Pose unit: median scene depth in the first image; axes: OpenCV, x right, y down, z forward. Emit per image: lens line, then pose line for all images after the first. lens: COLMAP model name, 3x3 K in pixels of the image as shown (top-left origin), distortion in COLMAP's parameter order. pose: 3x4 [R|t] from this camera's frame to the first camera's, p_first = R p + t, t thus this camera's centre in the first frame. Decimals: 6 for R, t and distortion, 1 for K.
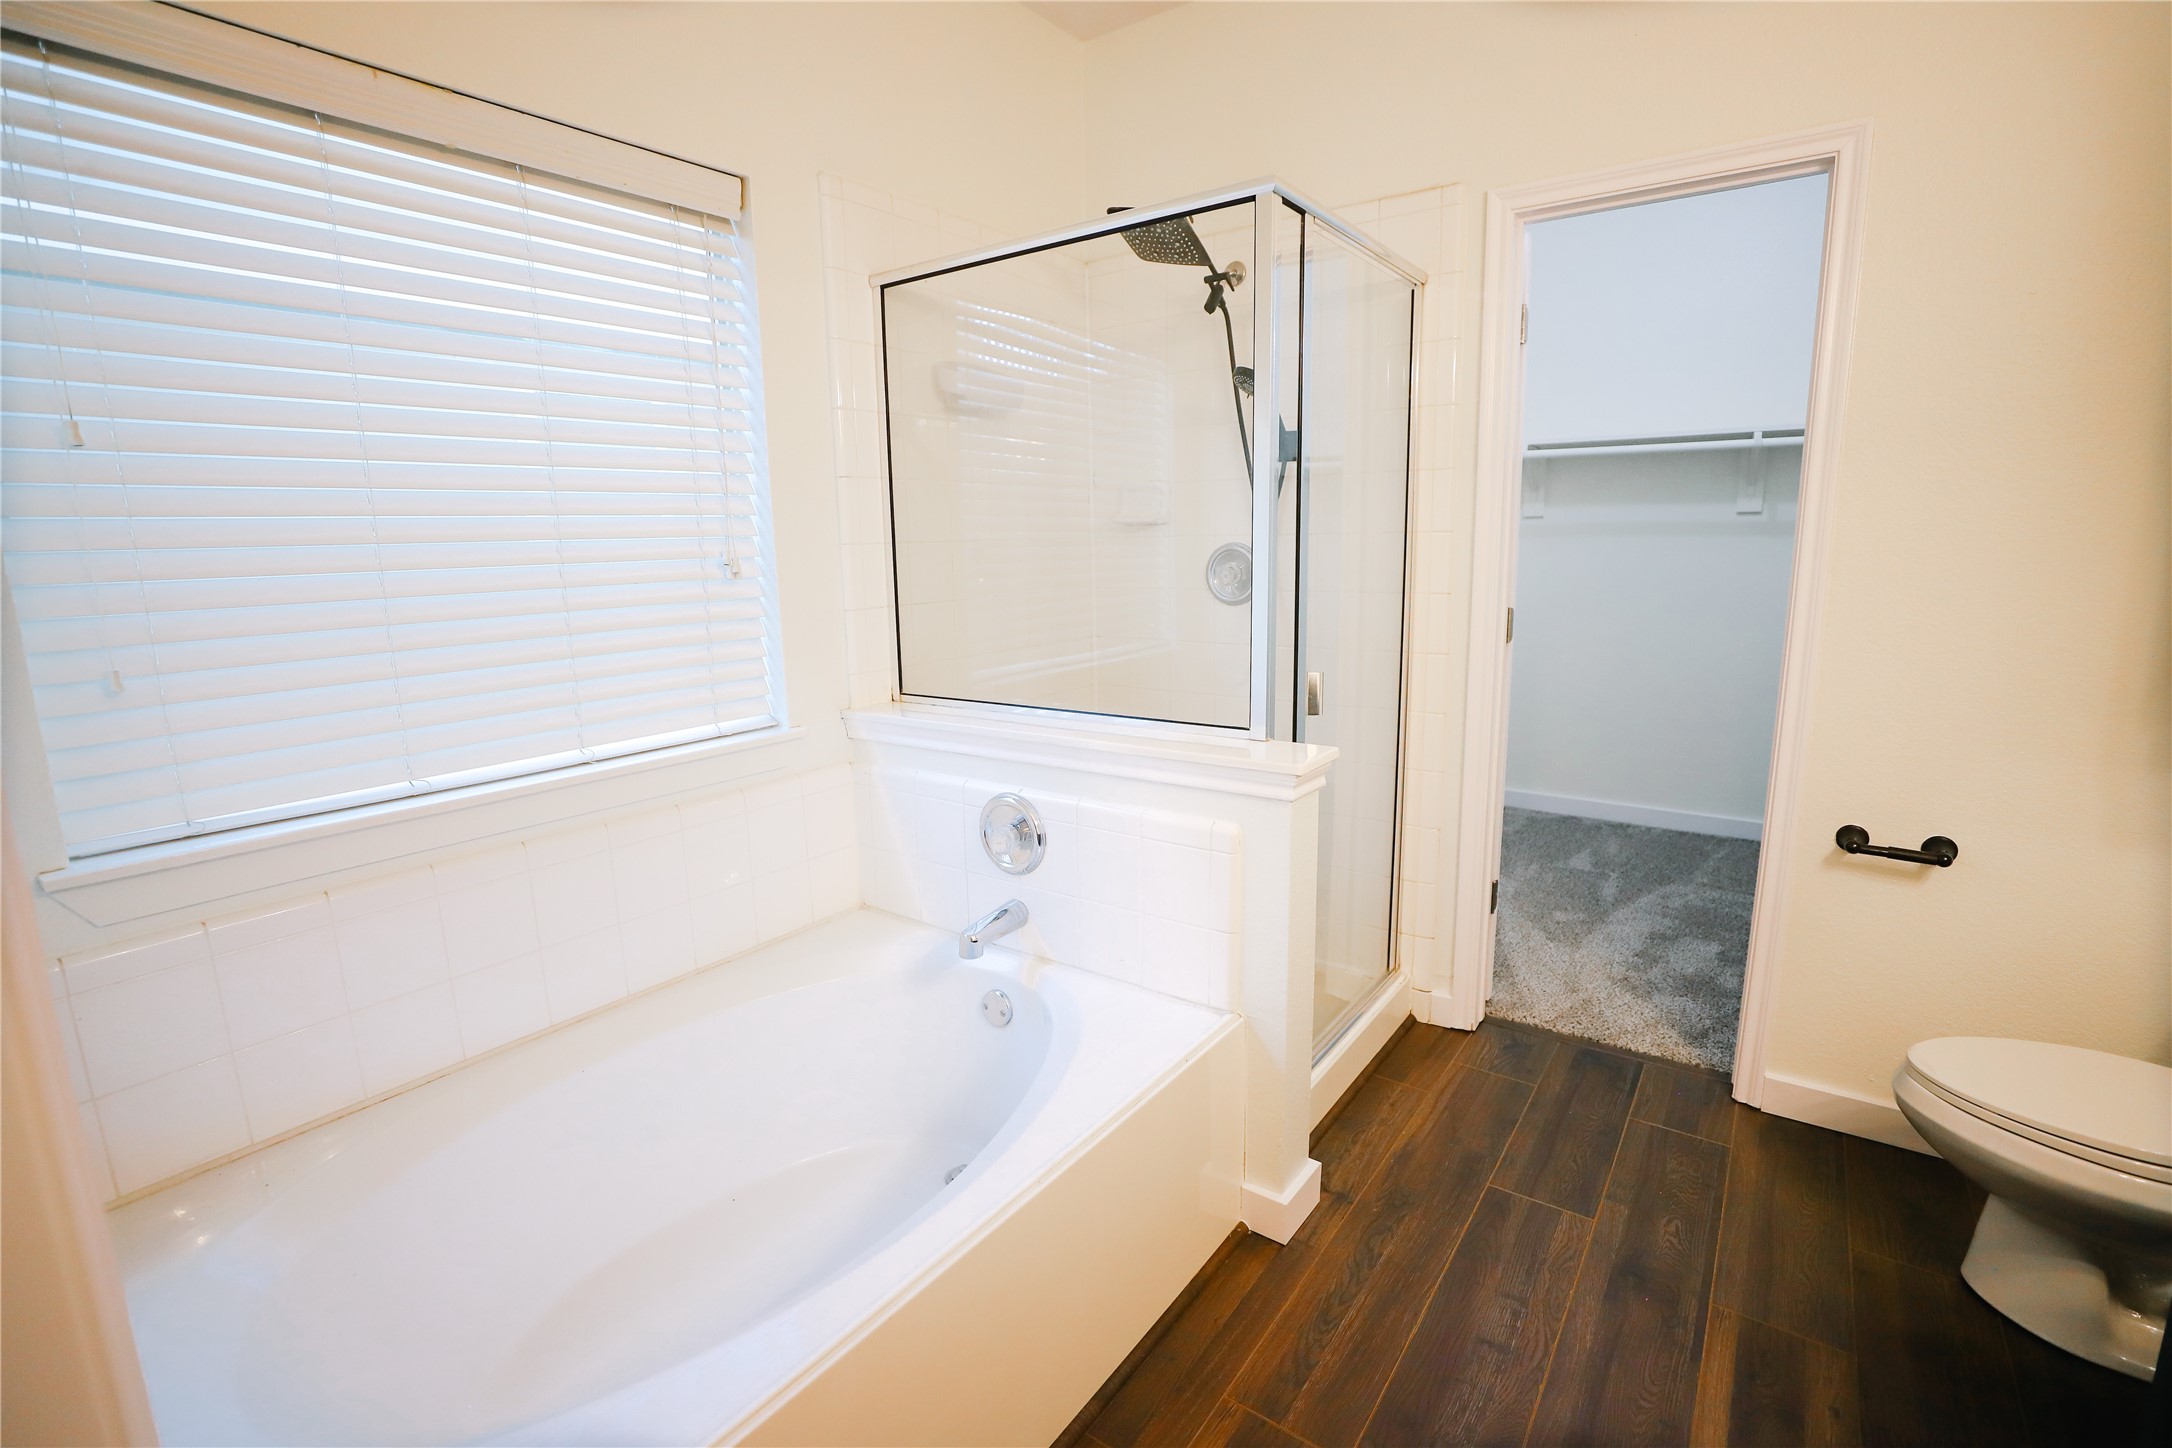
lens RADIAL K [[1005.1, 0, 1086.0], [0, 1005.1, 724.0], [0, 0, 1]] dist [0.000020, 0.001144]
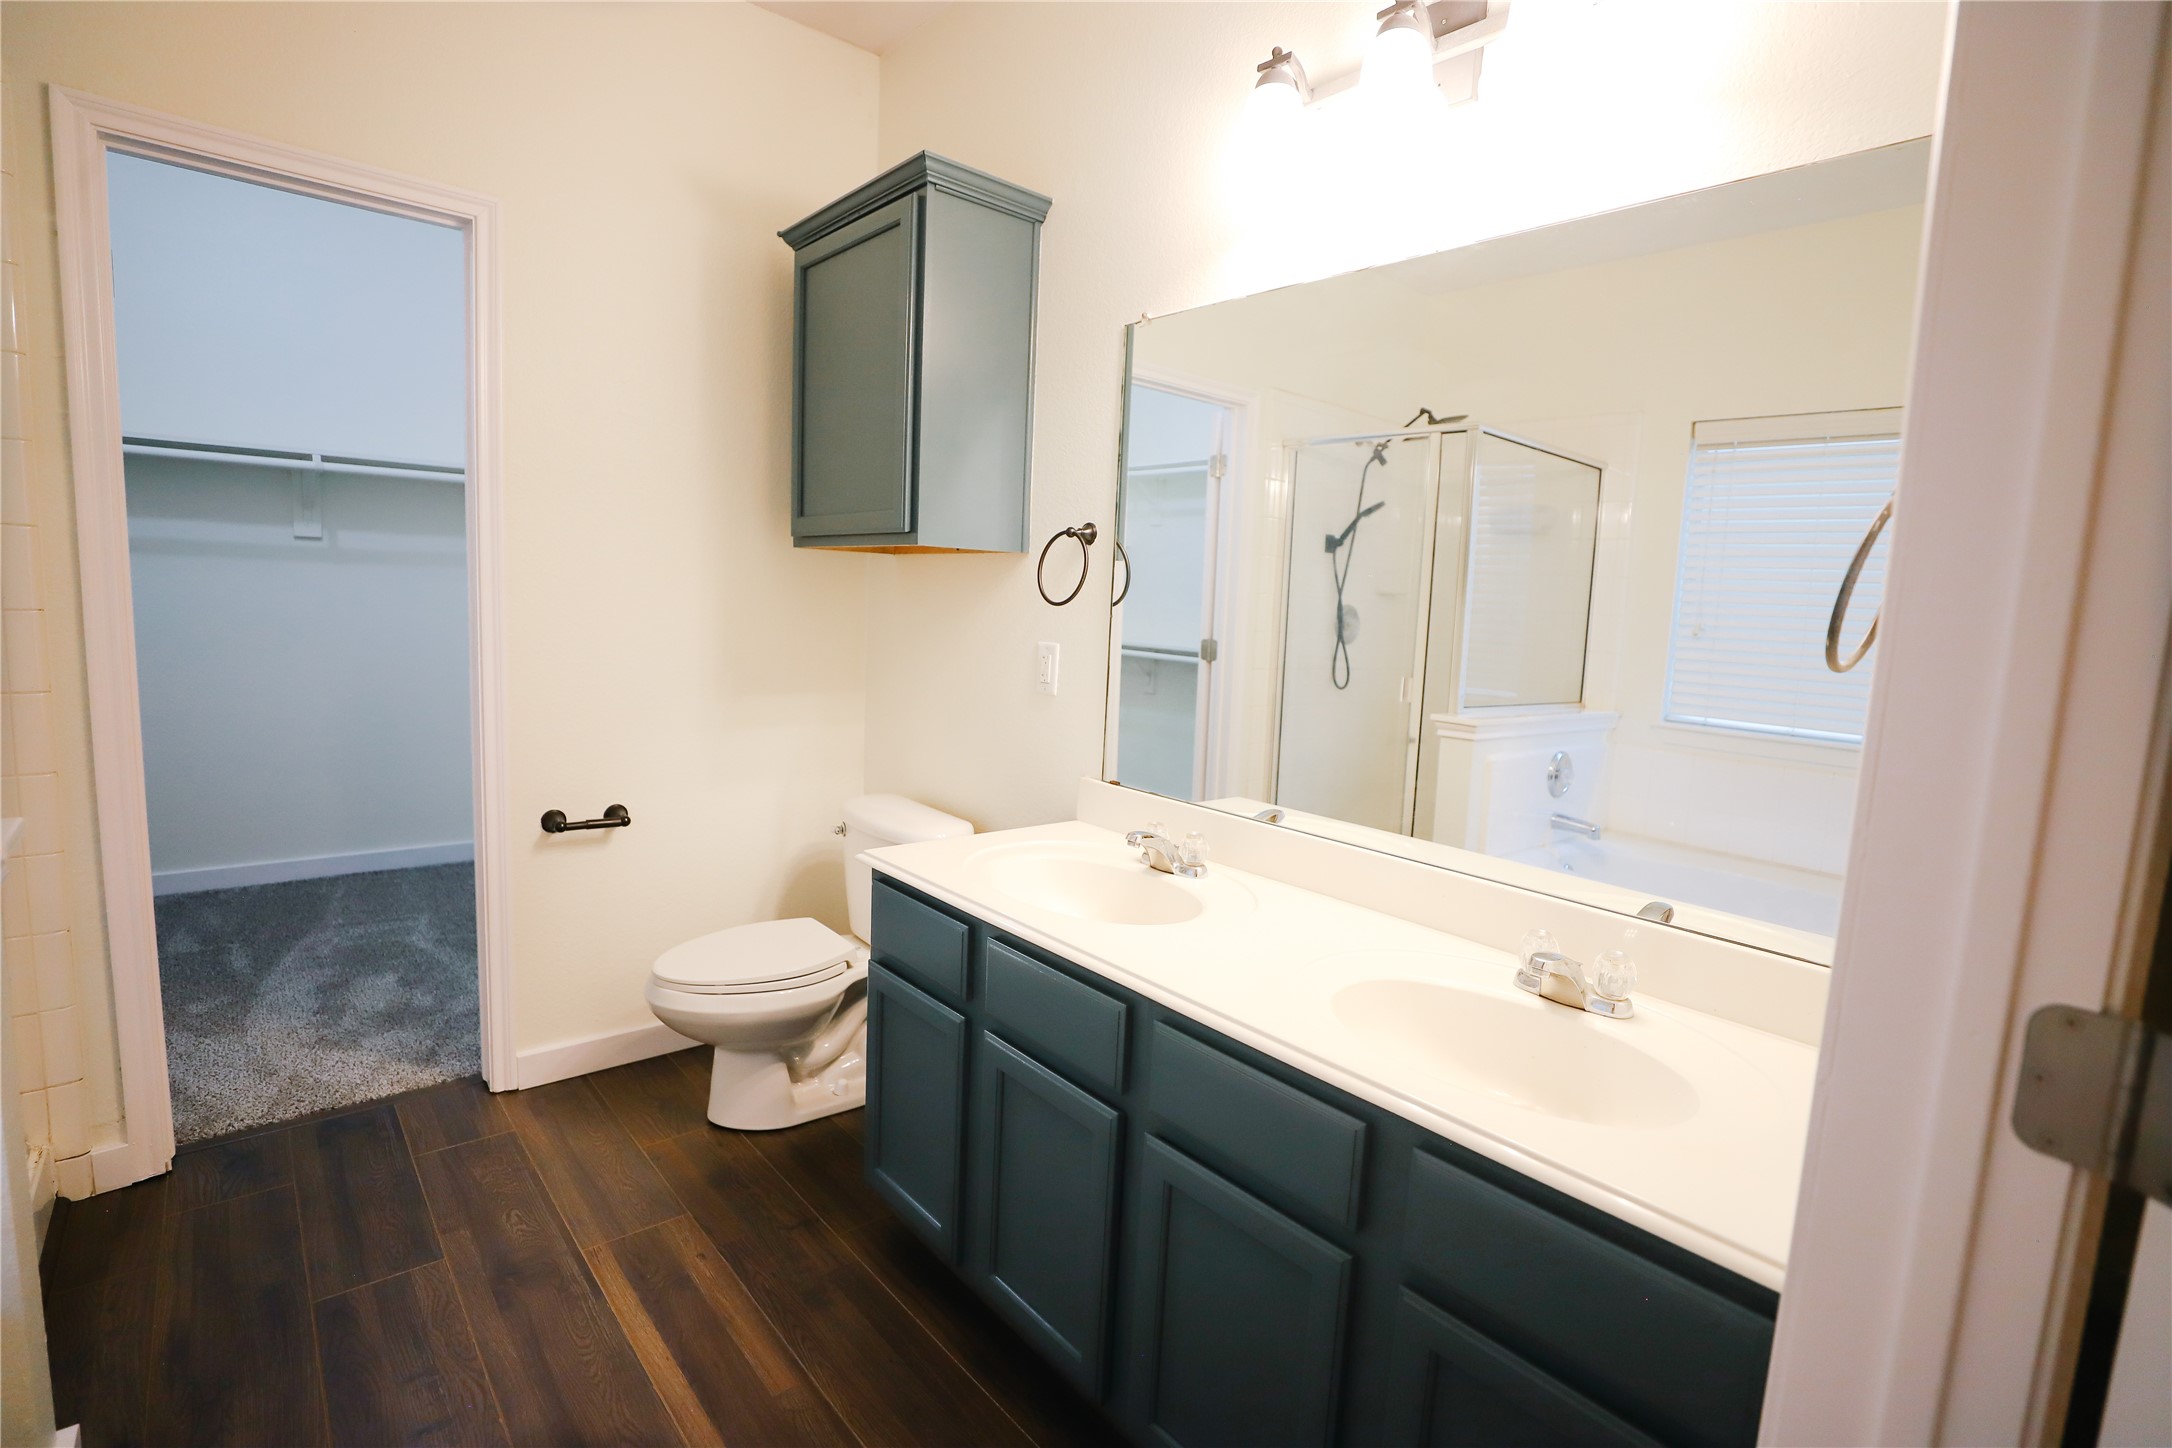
lens RADIAL K [[1025.3, 0, 1079.7], [0, 1025.3, 717.0], [0, 0, 1]] dist [-0.001891, -0.000753]
pose [[0.252063, -0.086052, 0.963877, -0.177788], [0.136357, 0.989259, 0.052660, 0.014076], [-0.958056, 0.118158, 0.261090, 0.086884]]
